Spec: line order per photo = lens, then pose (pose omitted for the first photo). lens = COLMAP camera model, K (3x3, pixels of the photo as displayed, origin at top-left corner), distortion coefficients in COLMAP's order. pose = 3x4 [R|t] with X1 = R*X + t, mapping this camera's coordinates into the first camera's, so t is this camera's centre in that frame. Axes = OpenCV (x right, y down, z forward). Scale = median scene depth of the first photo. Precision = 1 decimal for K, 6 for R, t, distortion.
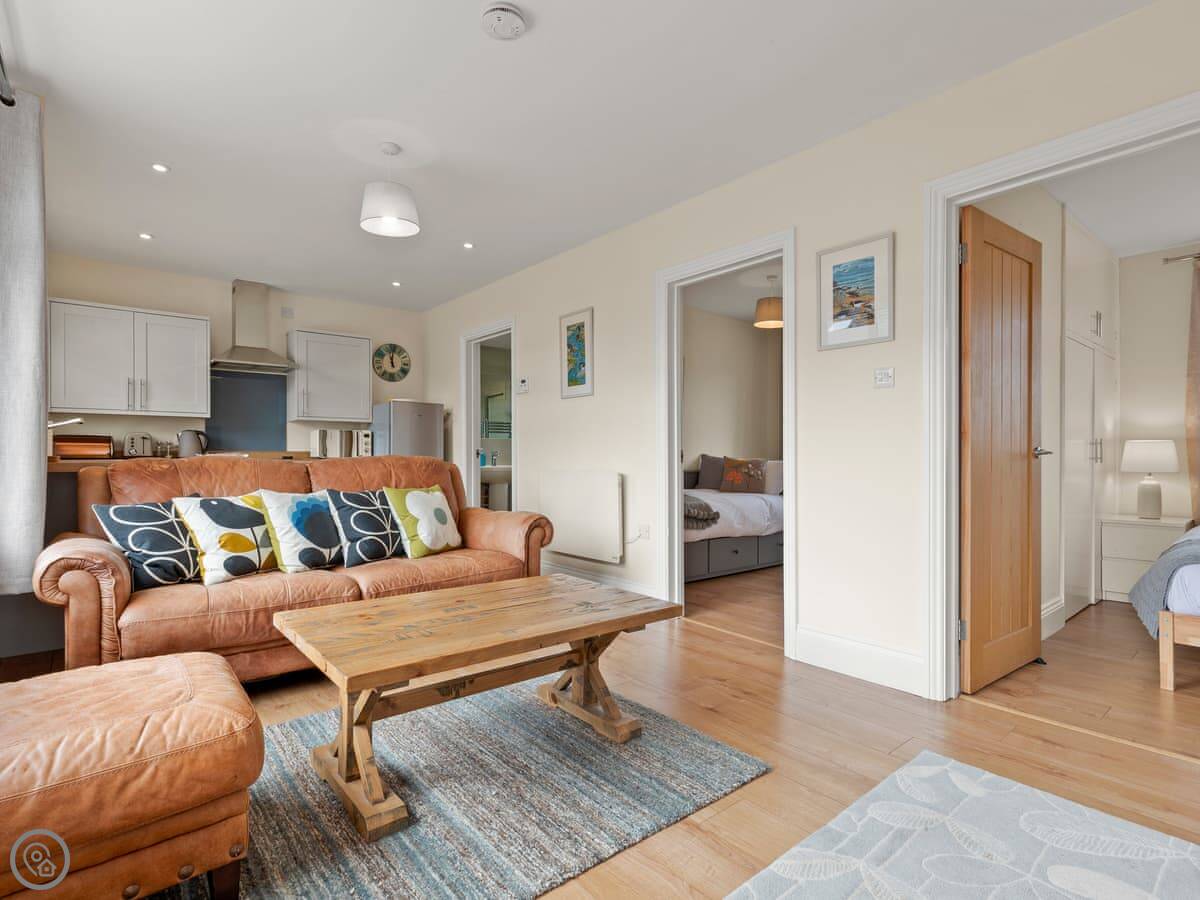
lens RADIAL K [[614.1, 0, 597.7], [0, 614.1, 455.9], [0, 0, 1]] dist [-0.004253, -0.000363]
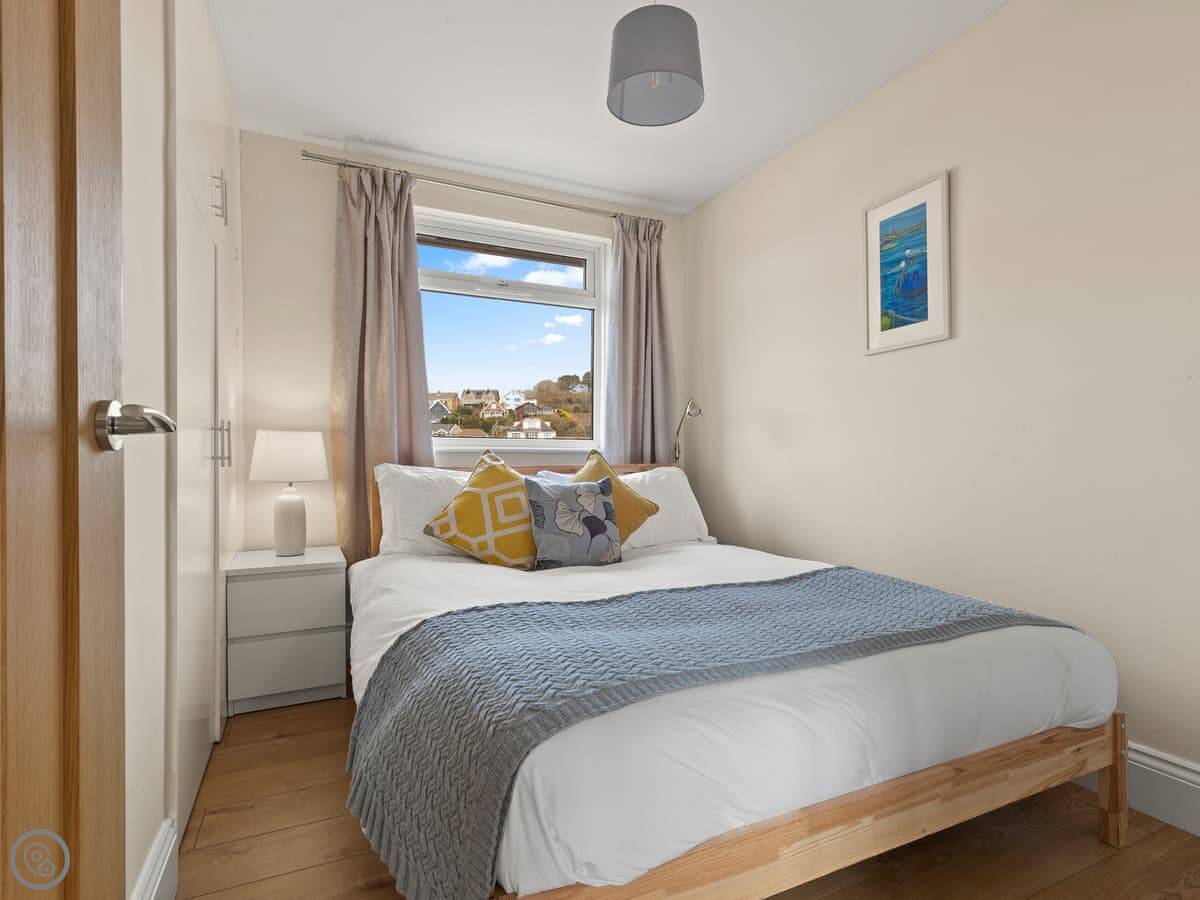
lens RADIAL K [[614.1, 0, 600.1], [0, 614.1, 459.8], [0, 0, 1]] dist [-0.004253, -0.000363]
pose [[0.259160, -0.004784, 0.965822, 0.270237], [0.010020, 0.999947, 0.002265, 0.005003], [-0.965782, 0.009090, 0.259194, 0.378051]]
